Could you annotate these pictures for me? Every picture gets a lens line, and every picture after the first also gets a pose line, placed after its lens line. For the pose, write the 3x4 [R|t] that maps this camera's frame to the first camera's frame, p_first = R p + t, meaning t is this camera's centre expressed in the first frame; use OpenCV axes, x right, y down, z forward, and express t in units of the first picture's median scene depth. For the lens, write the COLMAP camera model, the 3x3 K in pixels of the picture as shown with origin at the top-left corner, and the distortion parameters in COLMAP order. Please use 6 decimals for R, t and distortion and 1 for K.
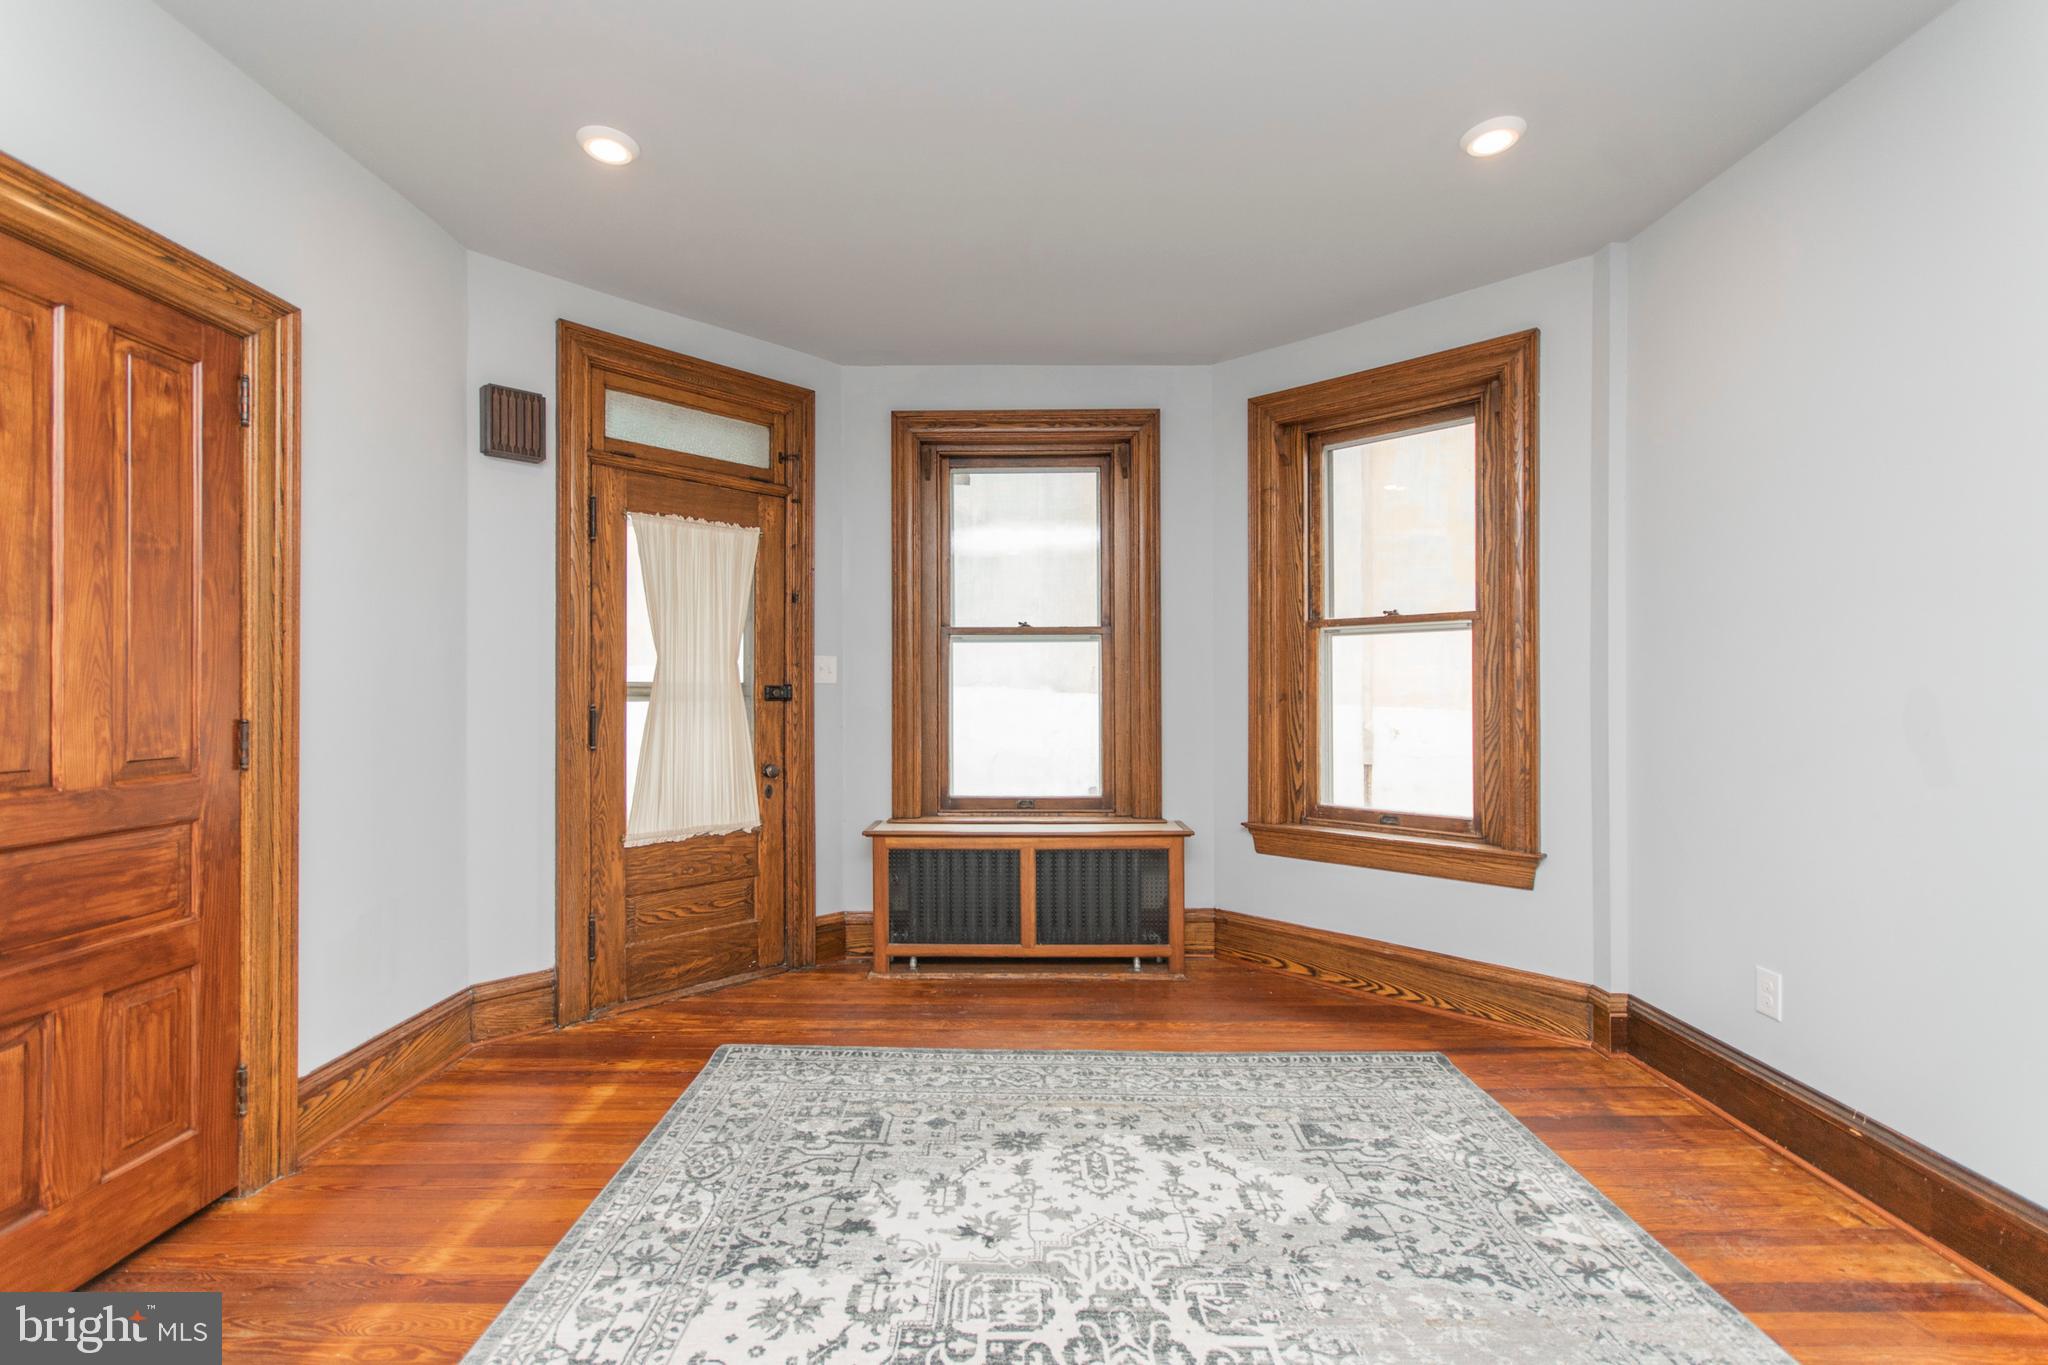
lens RADIAL K [[907.8, 0, 1012.9], [0, 907.8, 682.0], [0, 0, 1]] dist [0.012260, -0.004899]
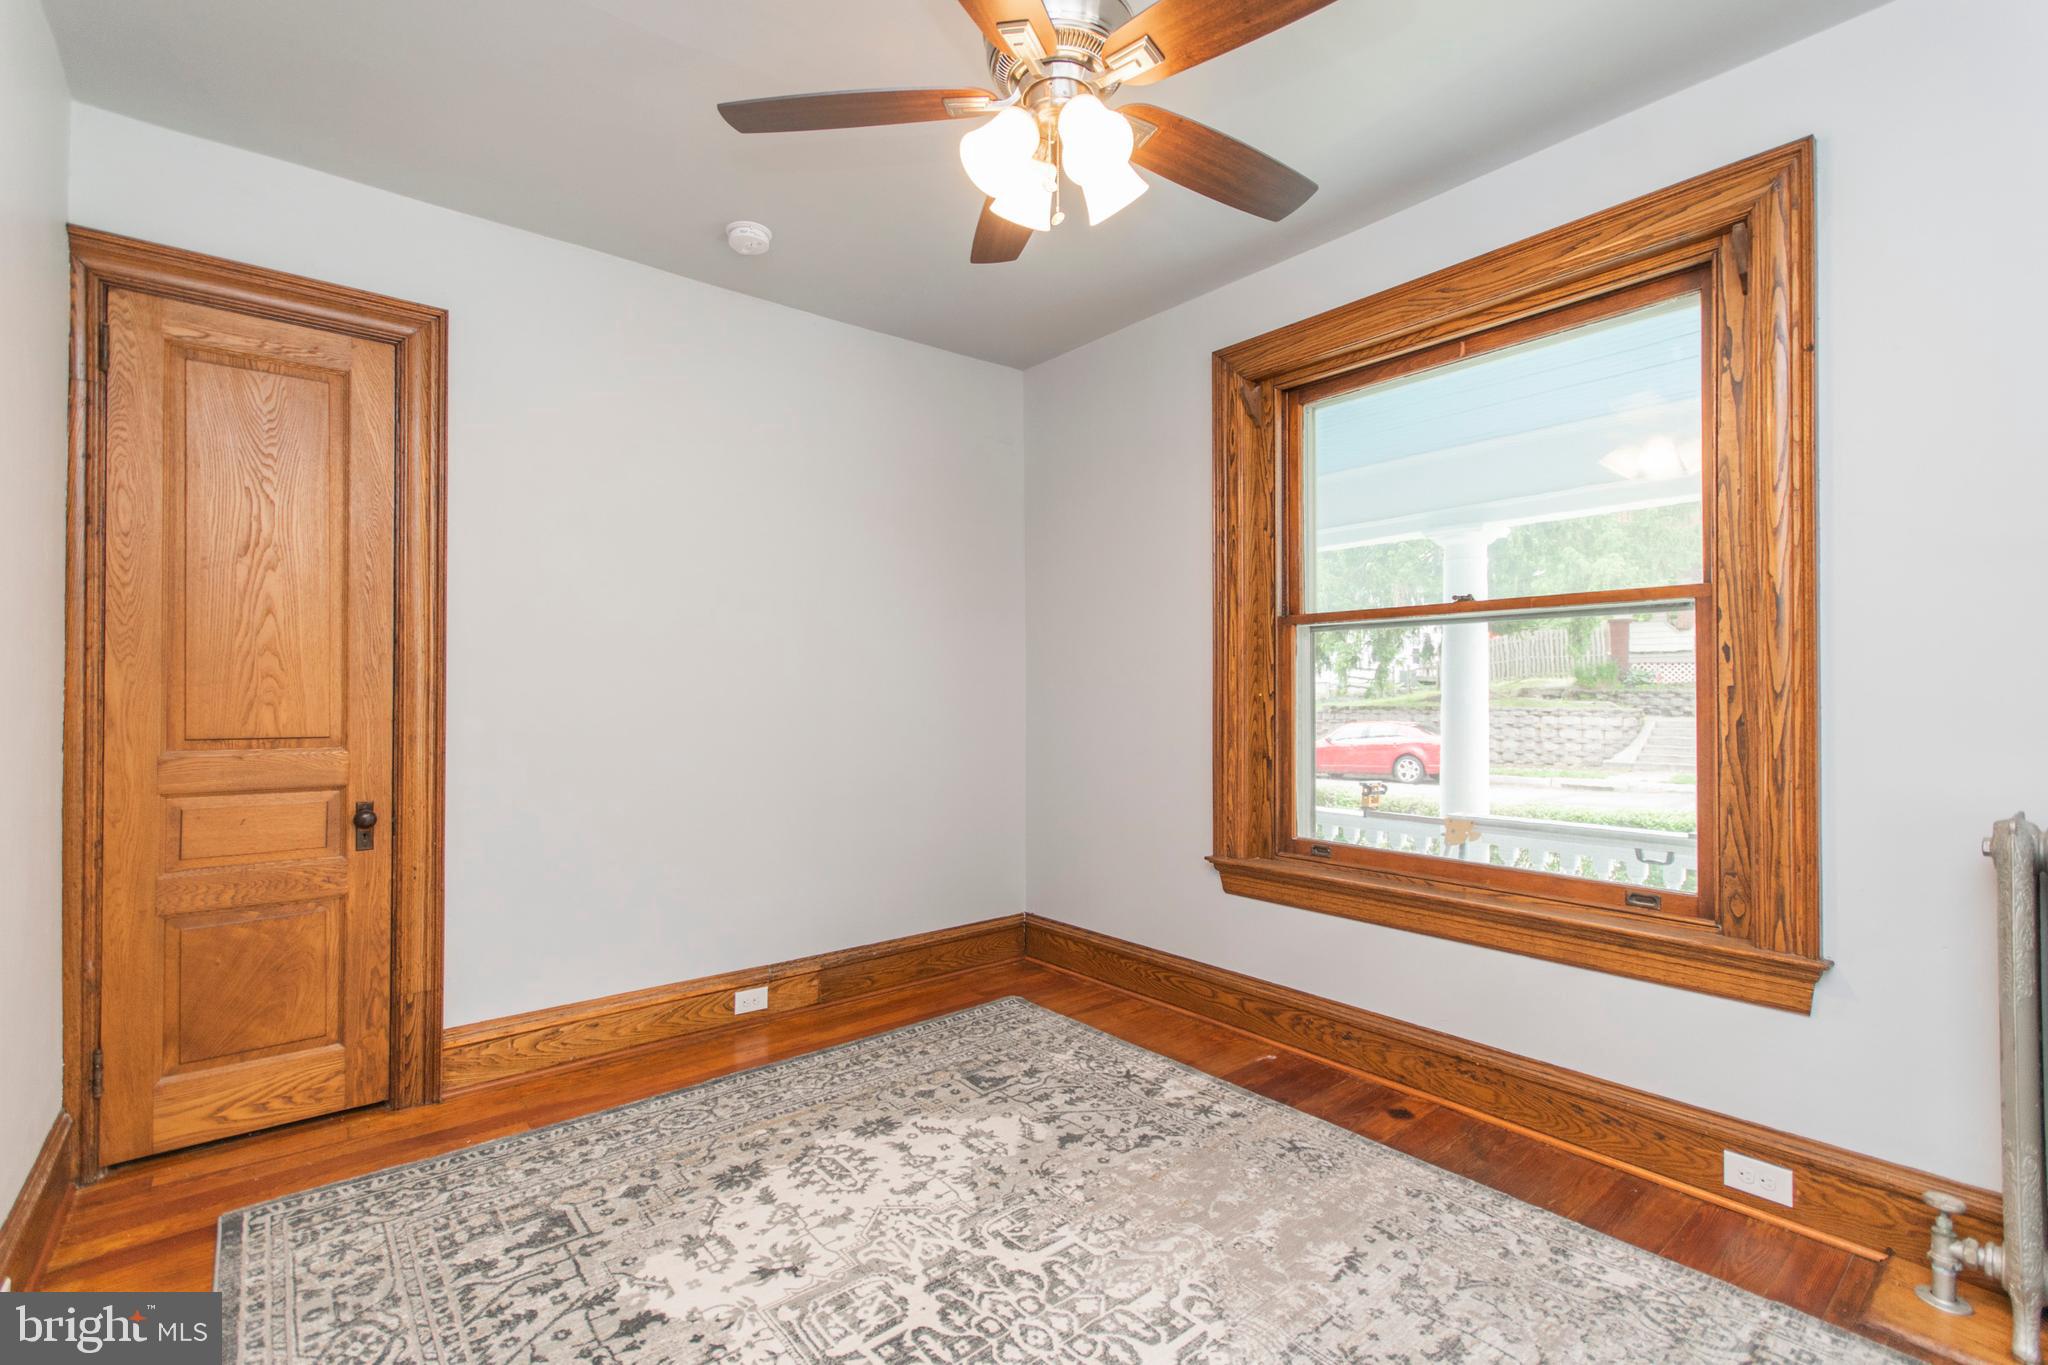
lens RADIAL K [[907.8, 0, 1021.4], [0, 907.8, 683.5], [0, 0, 1]] dist [0.012260, -0.004899]
pose [[0.761575, 0.002683, 0.648071, -0.399882], [0.000368, 0.999989, -0.004572, -0.001316], [-0.648076, 0.003720, 0.761566, 0.094532]]
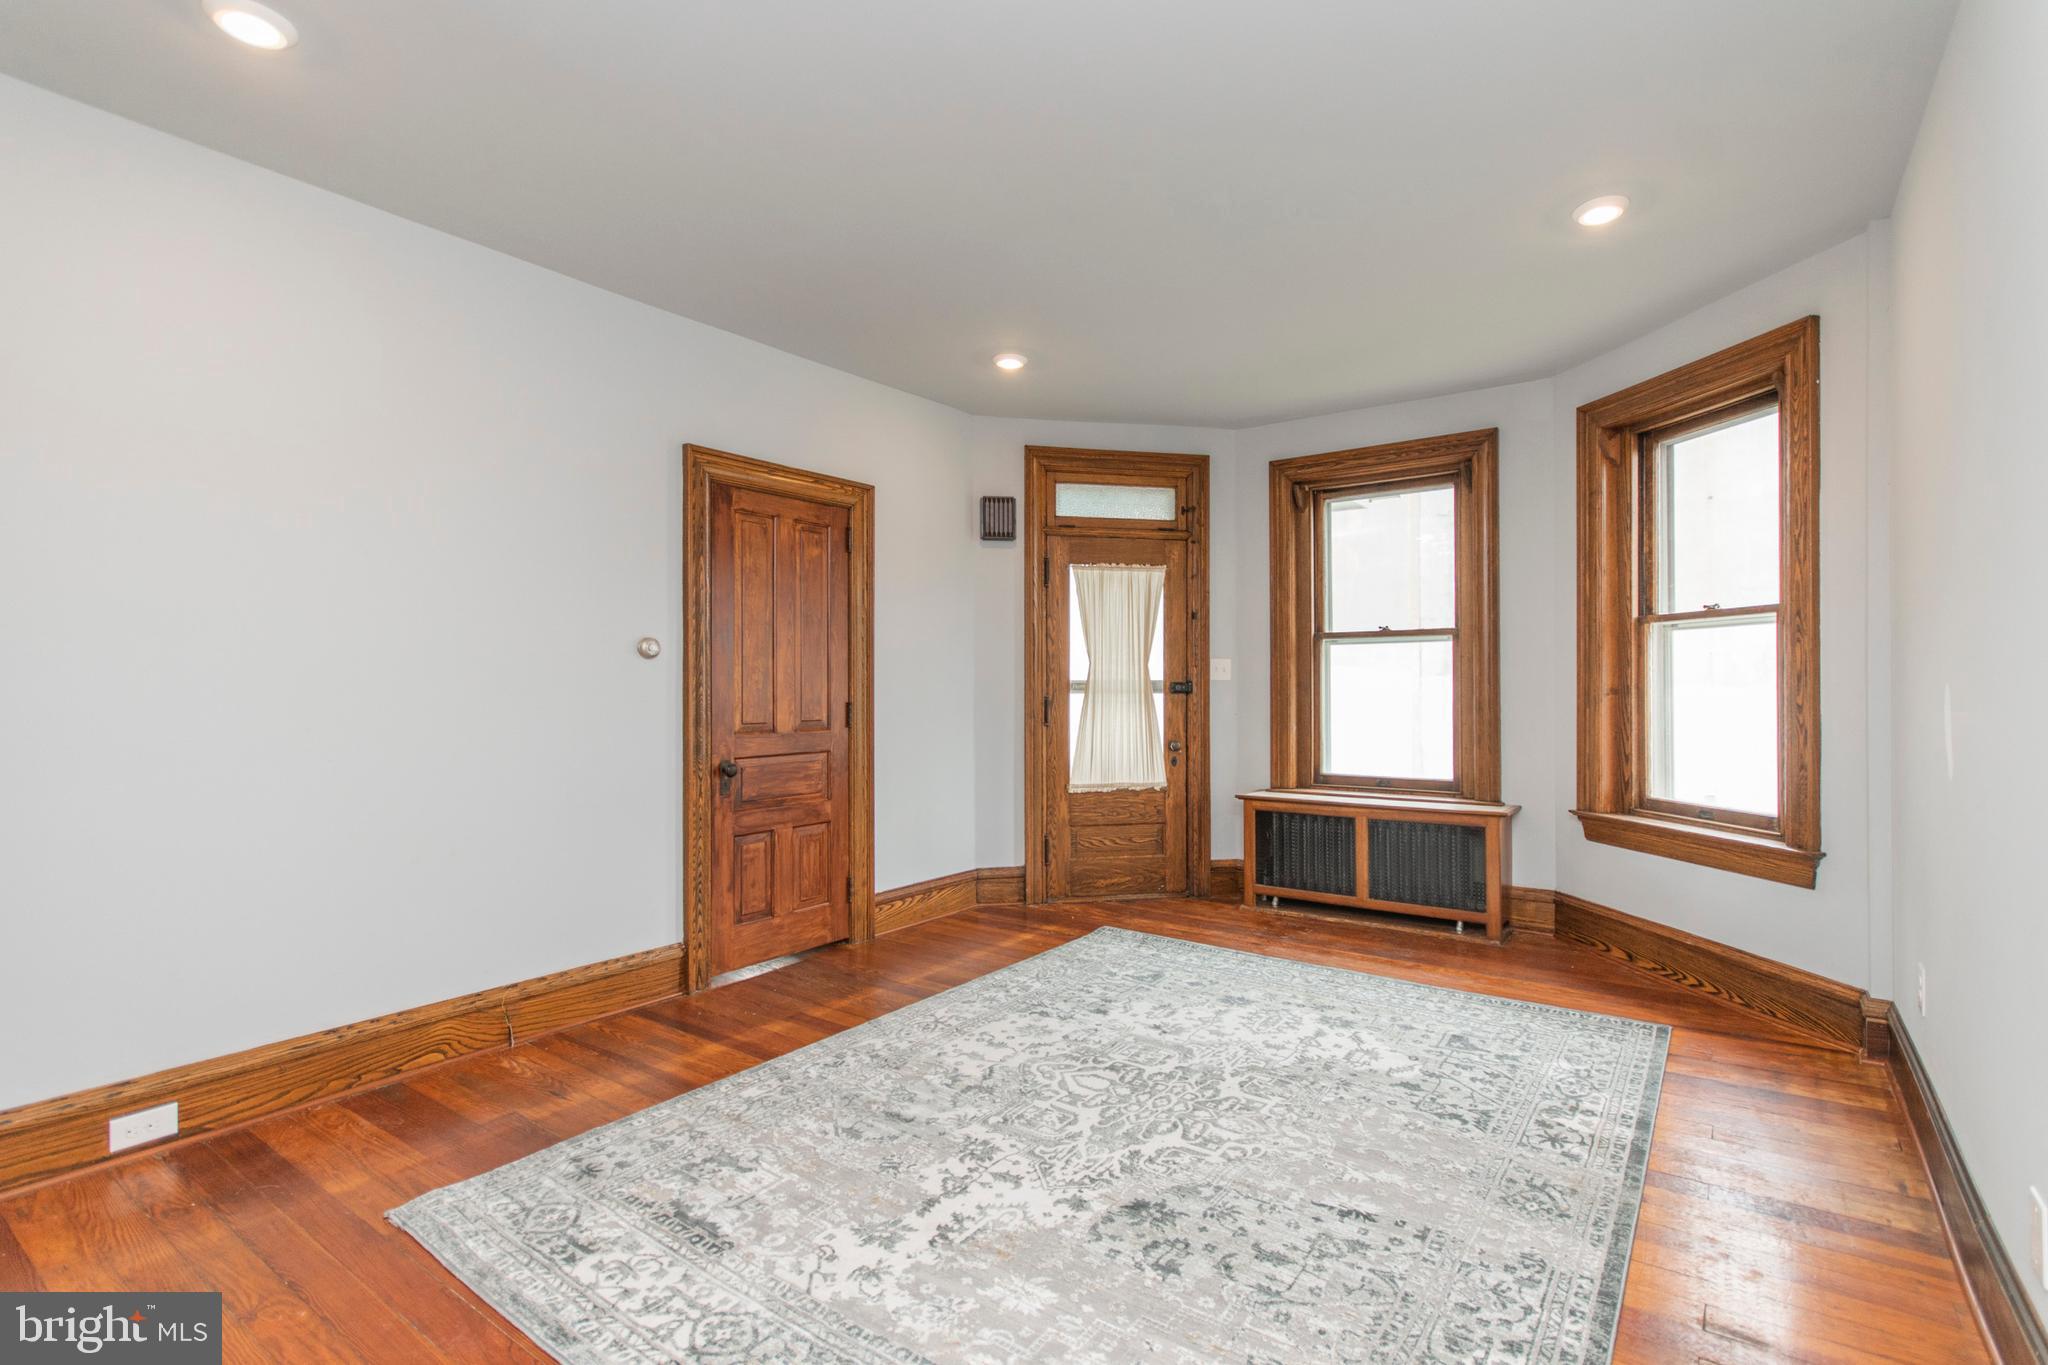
lens RADIAL K [[956.8, 0, 1092.0], [0, 956.8, 668.6], [0, 0, 1]] dist [-0.002343, 0.000080]
pose [[0.830371, -0.011326, -0.557096, 0.691141], [0.008049, 0.999933, -0.008331, -0.008681], [0.557153, 0.002434, 0.830407, -0.392966]]
